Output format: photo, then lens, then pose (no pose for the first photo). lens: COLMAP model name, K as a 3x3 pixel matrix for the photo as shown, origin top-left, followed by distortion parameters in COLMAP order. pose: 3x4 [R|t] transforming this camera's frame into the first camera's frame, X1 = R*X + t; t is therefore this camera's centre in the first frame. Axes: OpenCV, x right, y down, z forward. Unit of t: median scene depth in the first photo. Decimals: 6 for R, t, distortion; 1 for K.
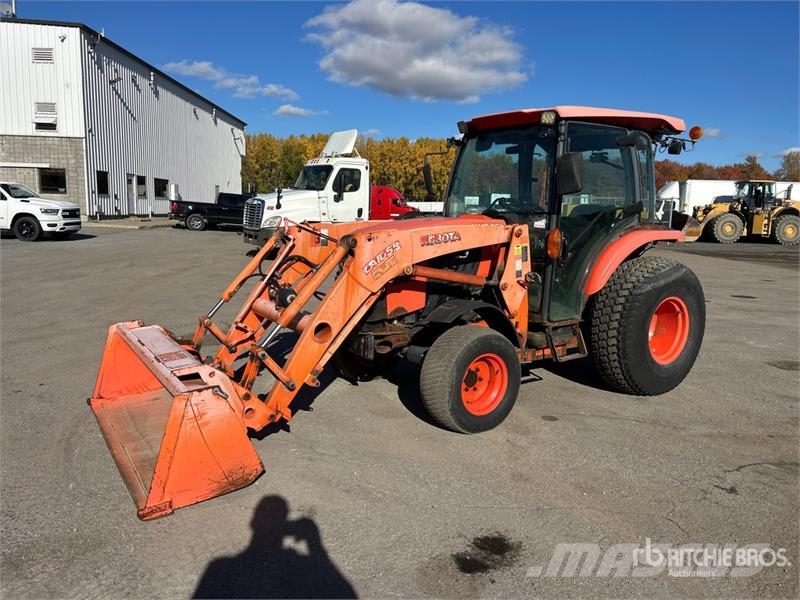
lens RADIAL K [[596.0, 0, 395.0], [0, 596.0, 293.0], [0, 0, 1]] dist [0.056882, -0.044802]
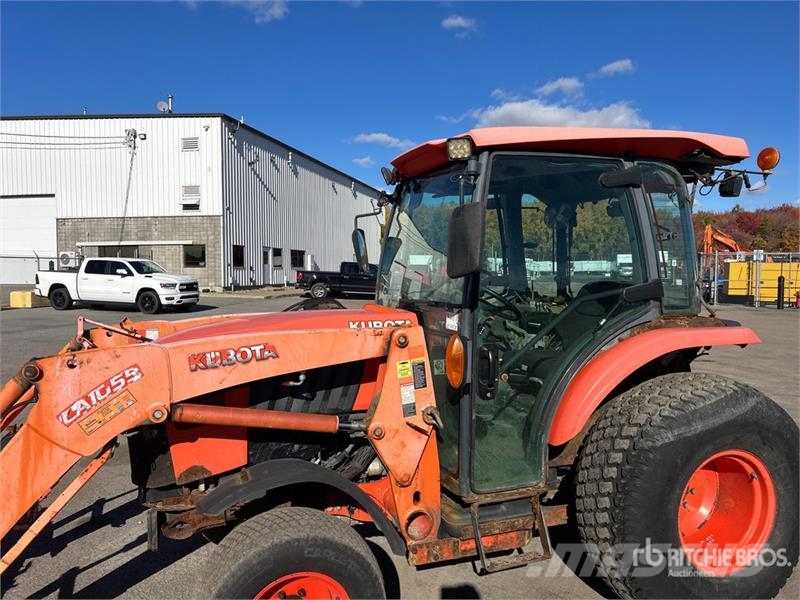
lens RADIAL K [[596.0, 0, 395.0], [0, 596.0, 293.0], [0, 0, 1]] dist [0.056882, -0.044802]
pose [[0.967204, -0.016191, -0.253485, 0.275628], [-0.010173, 0.994696, -0.102353, -0.068990], [0.253797, 0.101575, 0.961909, 0.338602]]
